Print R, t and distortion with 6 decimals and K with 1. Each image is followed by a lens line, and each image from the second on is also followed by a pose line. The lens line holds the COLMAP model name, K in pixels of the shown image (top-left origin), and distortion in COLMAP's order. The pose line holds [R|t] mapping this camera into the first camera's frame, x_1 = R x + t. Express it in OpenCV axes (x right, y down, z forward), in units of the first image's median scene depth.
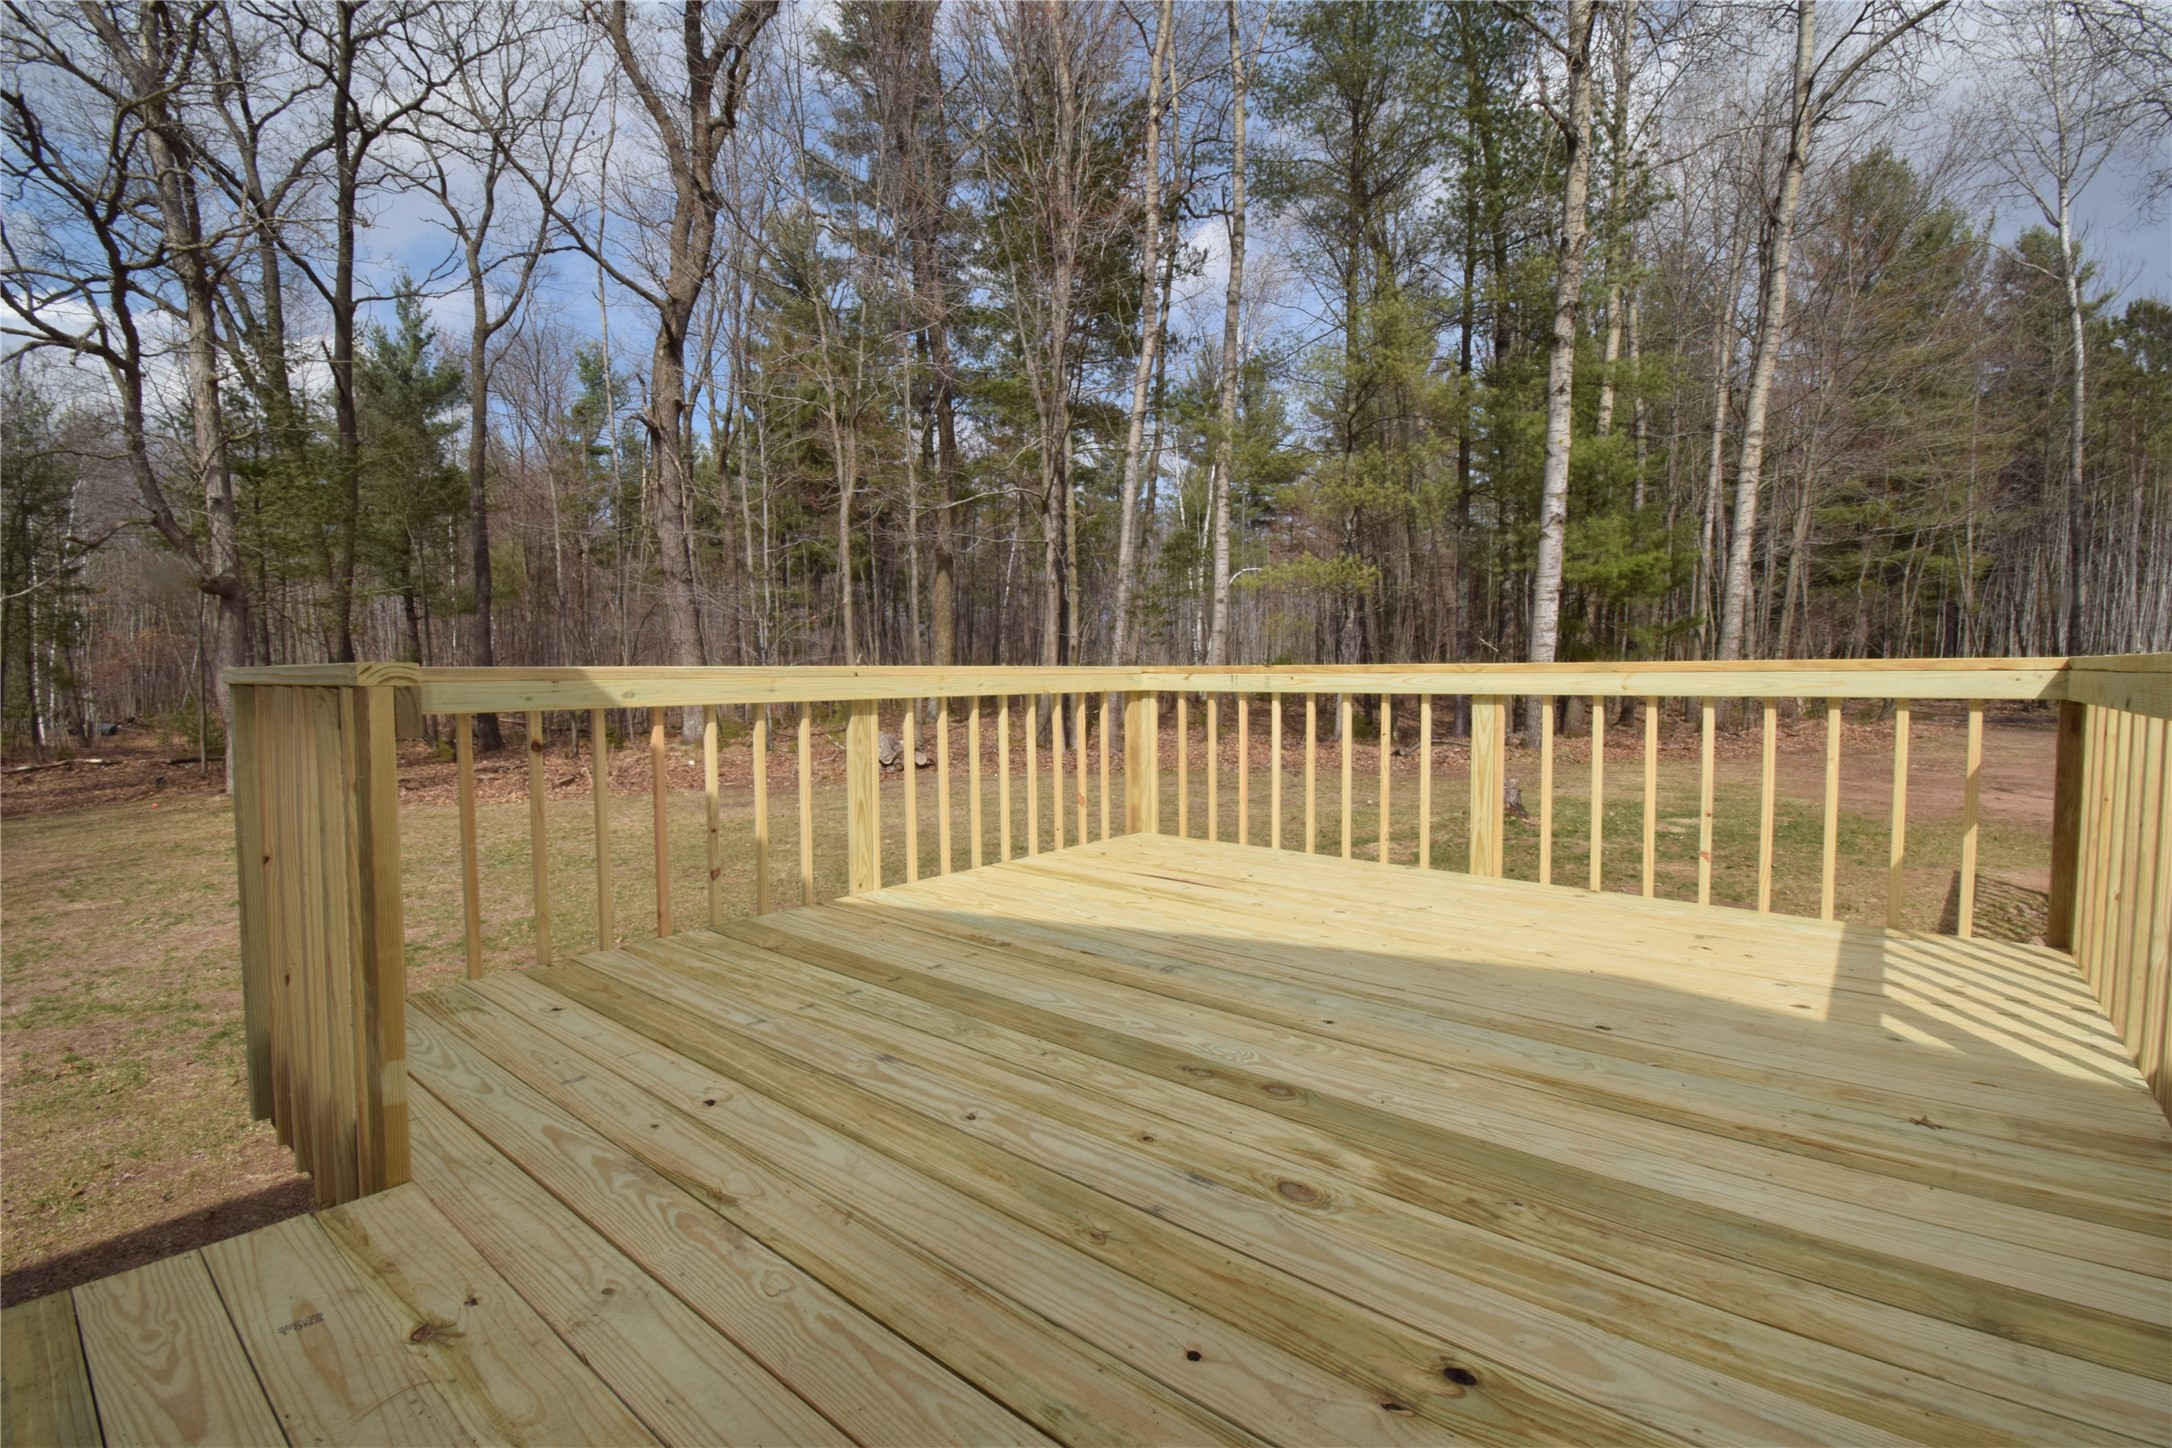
lens RADIAL K [[963.8, 0, 1077.5], [0, 963.8, 735.3], [0, 0, 1]] dist [-0.024154, -0.005734]
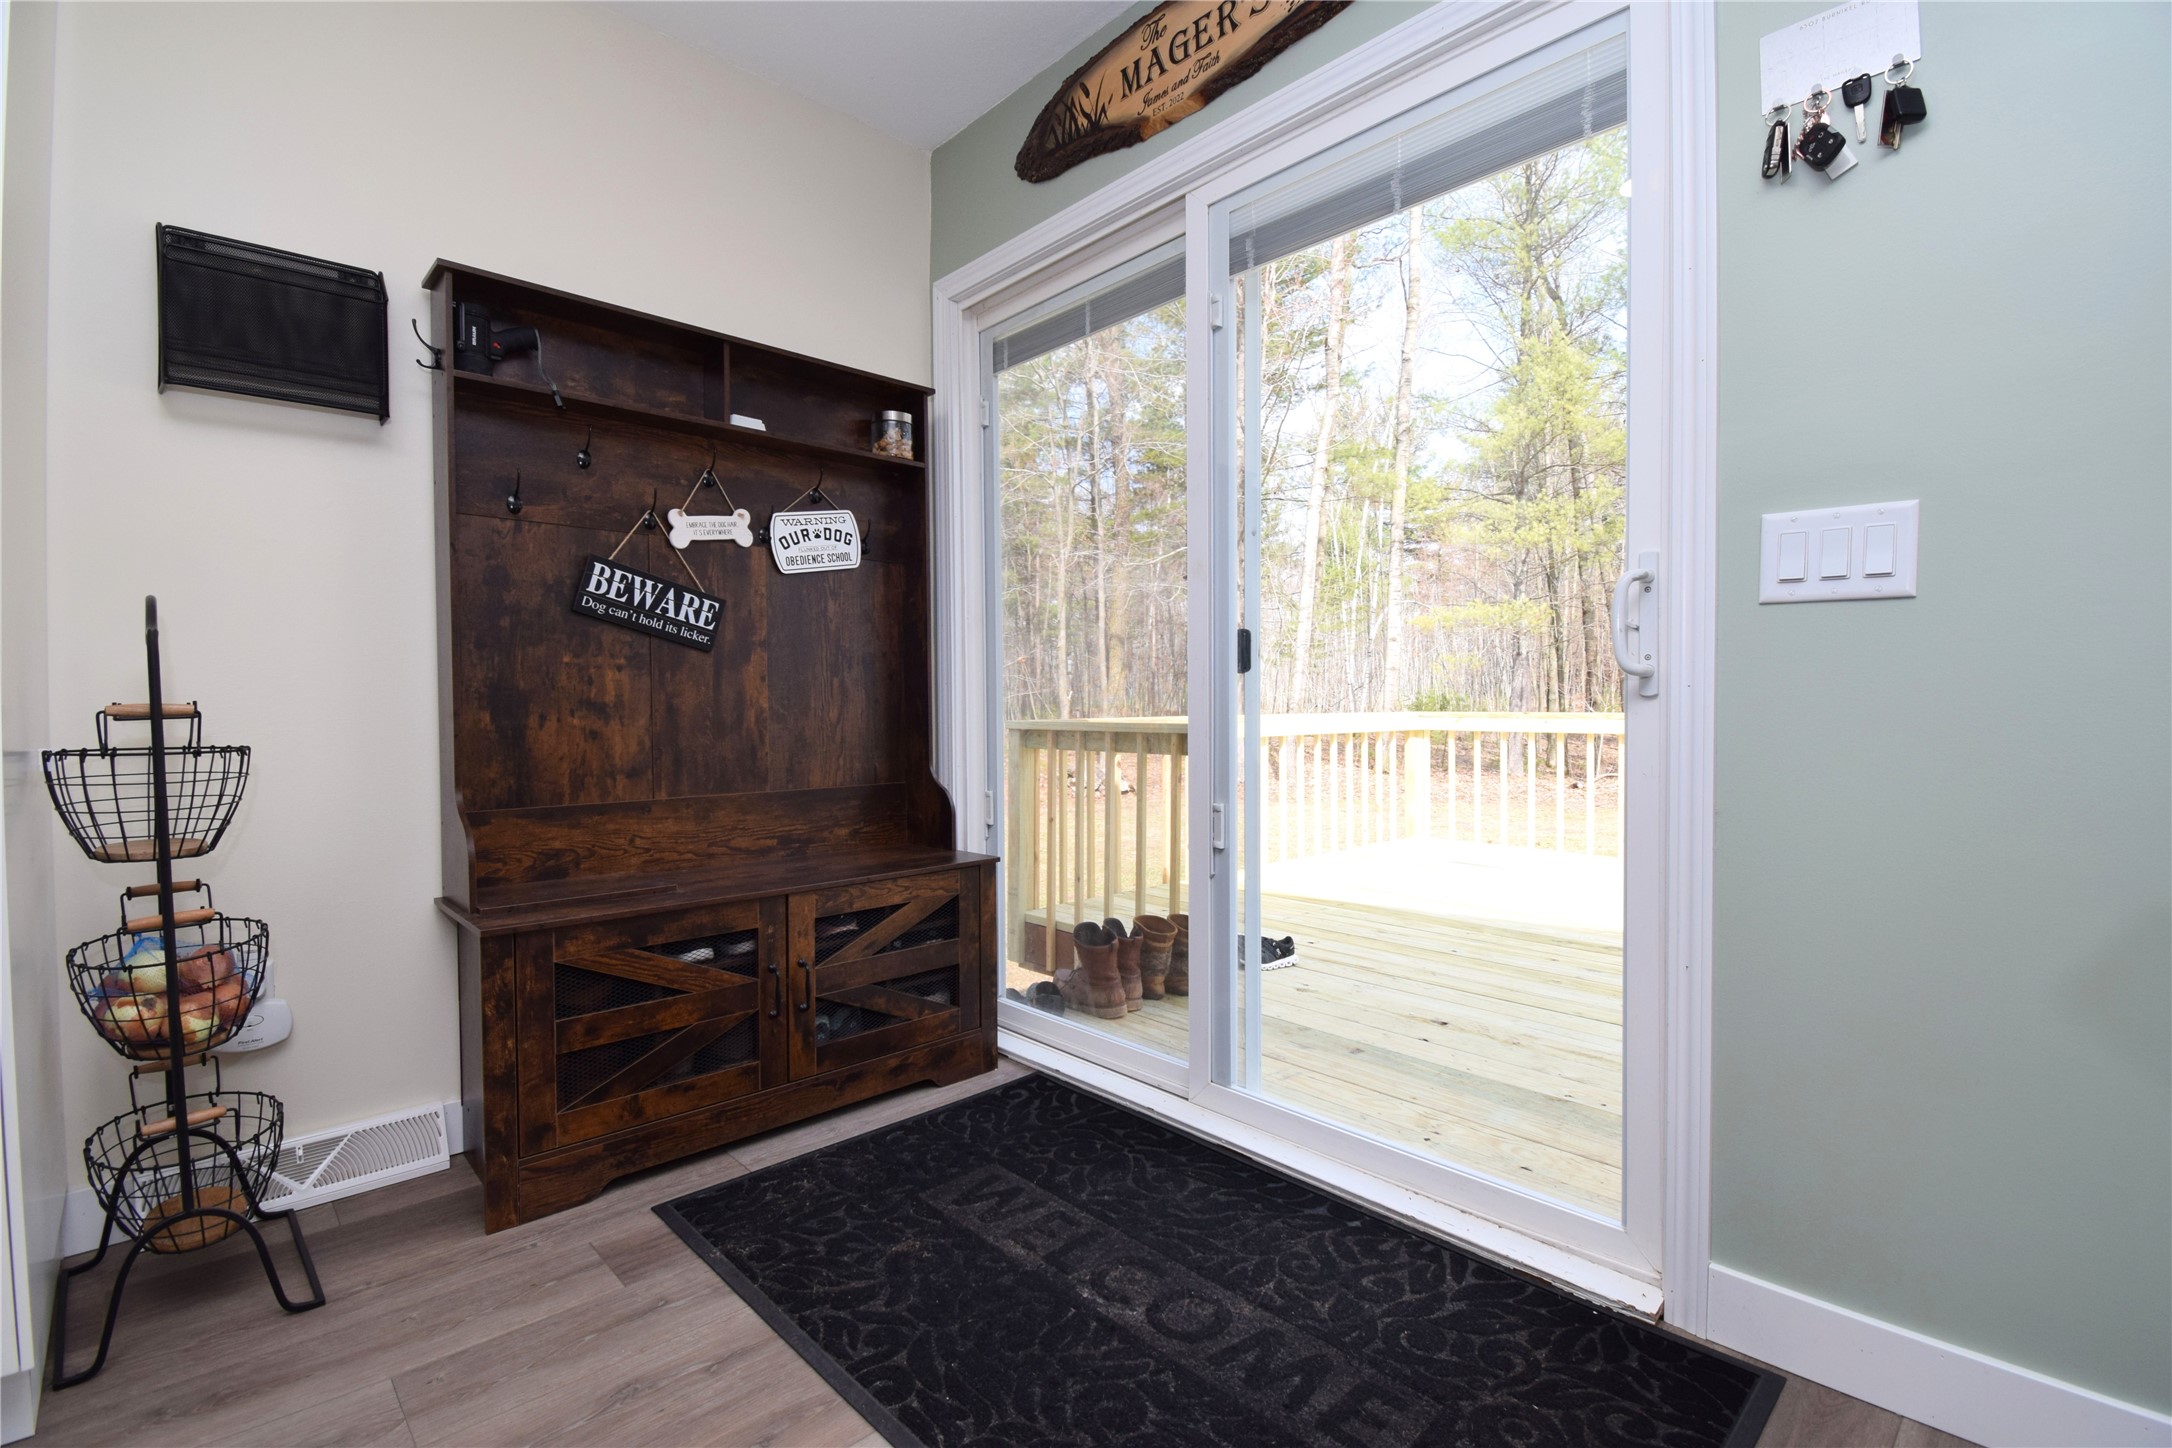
lens RADIAL K [[963.8, 0, 1085.4], [0, 963.8, 718.3], [0, 0, 1]] dist [-0.024154, -0.005734]
pose [[0.991001, 0.005625, -0.133733, -0.065885], [-0.012294, 0.998718, -0.049097, 0.003313], [0.133285, 0.050299, 0.989800, -0.116935]]
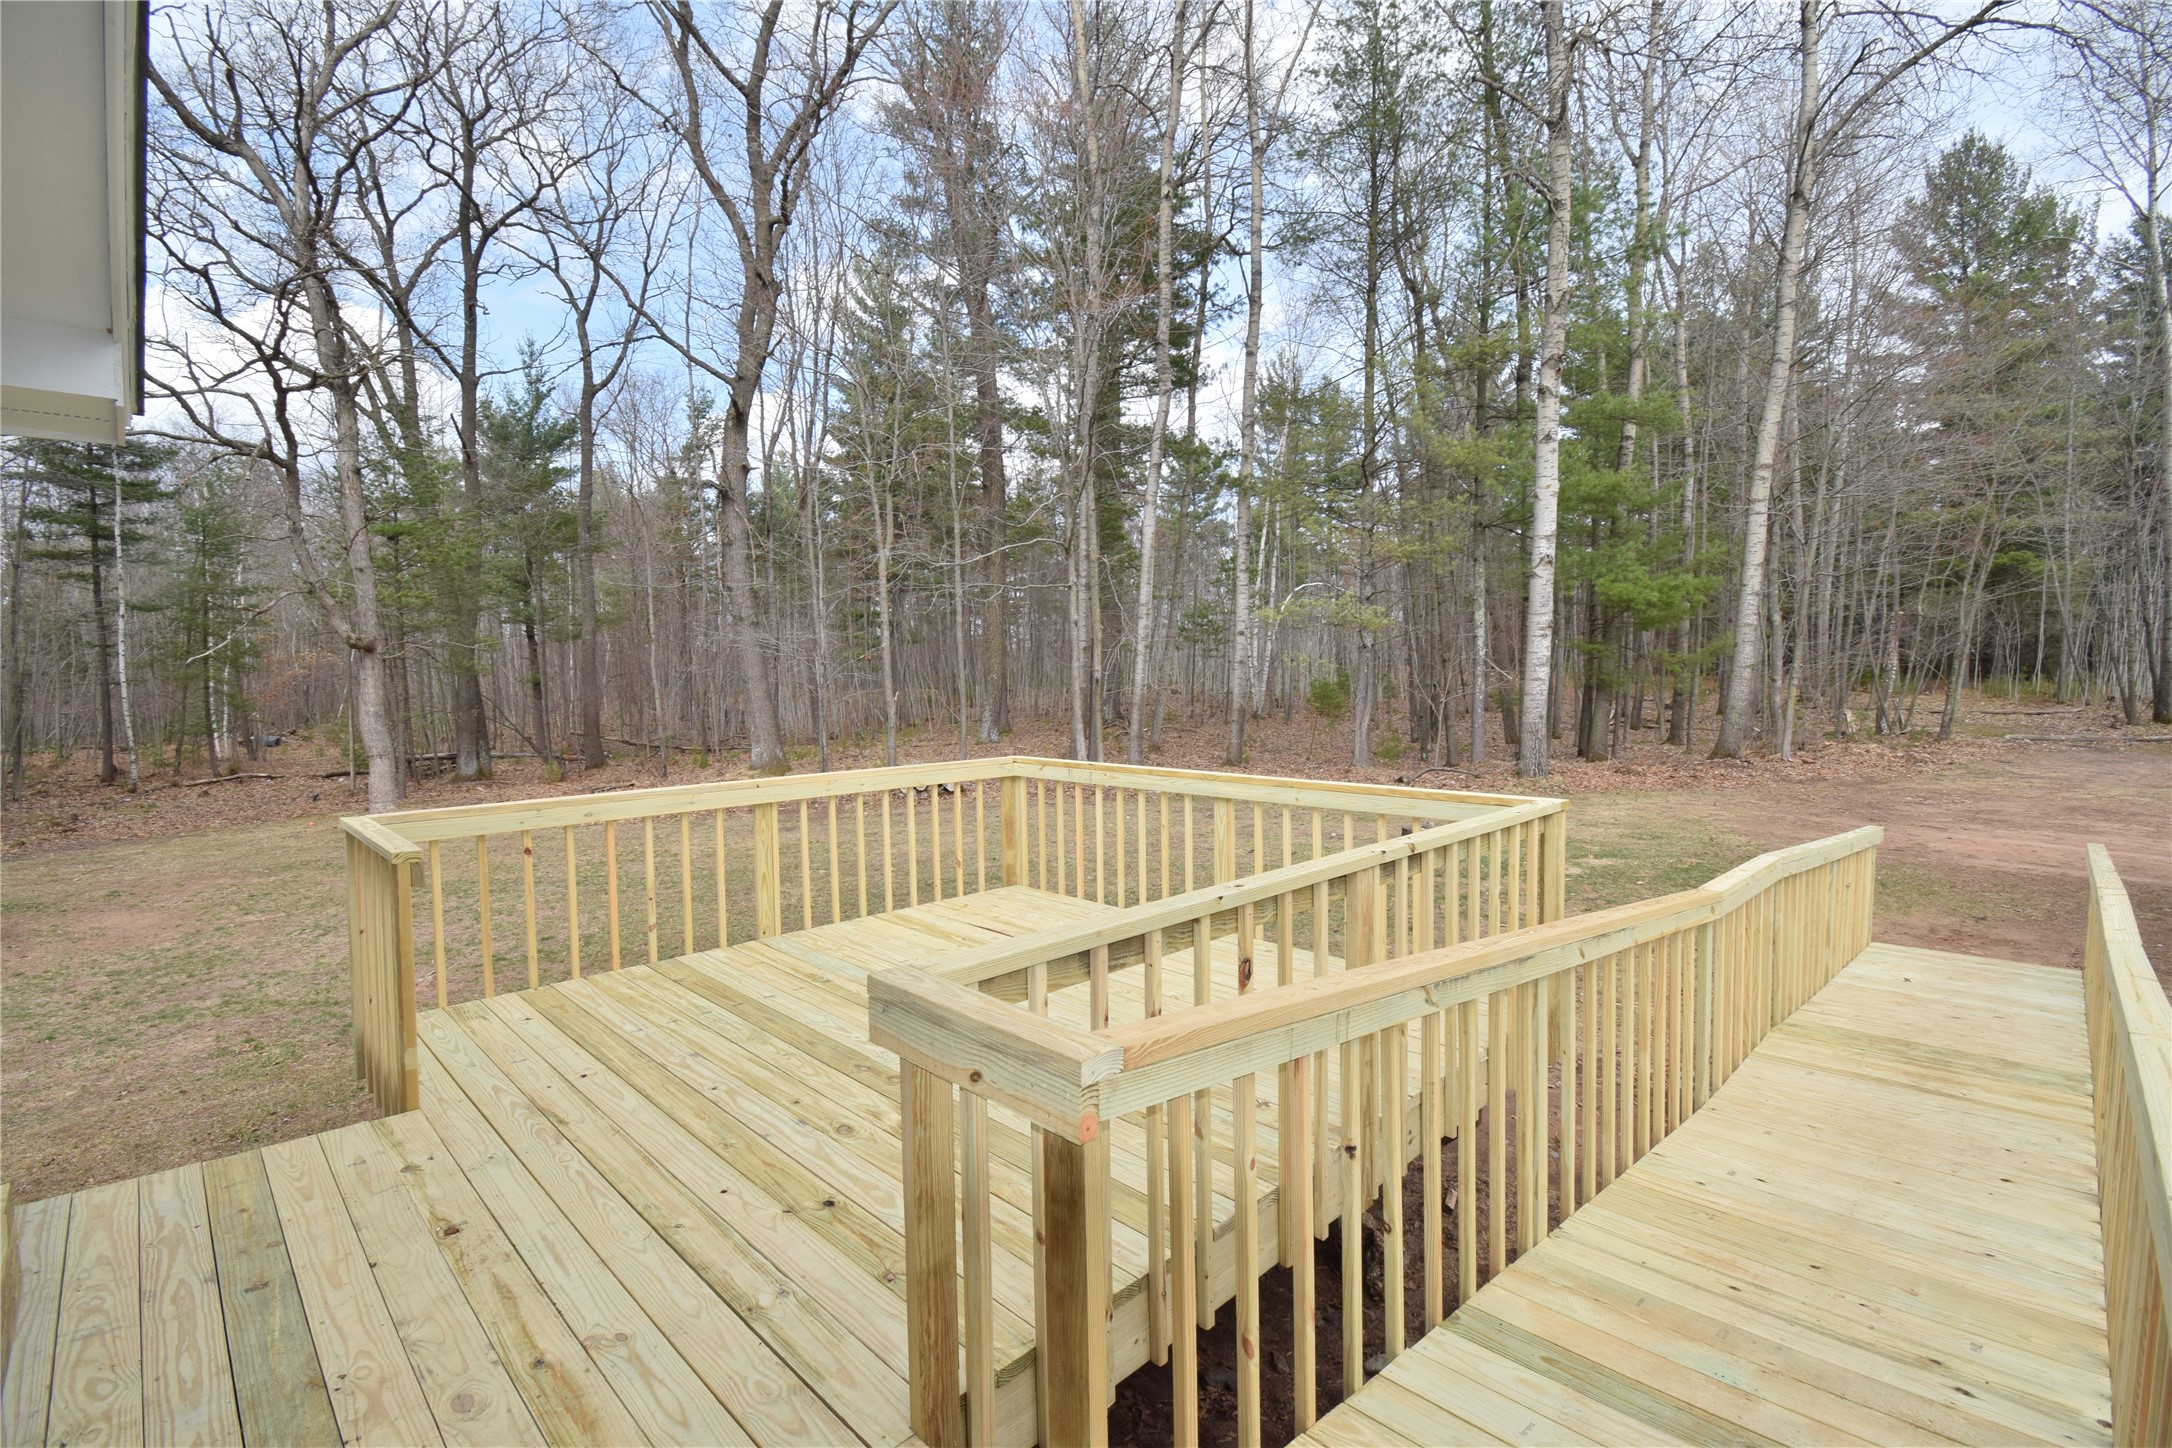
lens RADIAL K [[963.8, 0, 1086.2], [0, 963.8, 726.8], [0, 0, 1]] dist [-0.024154, -0.005734]
pose [[0.995651, -0.002878, -0.093119, 0.082978], [0.001997, 0.999952, -0.009550, -0.029194], [0.093142, 0.009323, 0.995609, -0.081157]]
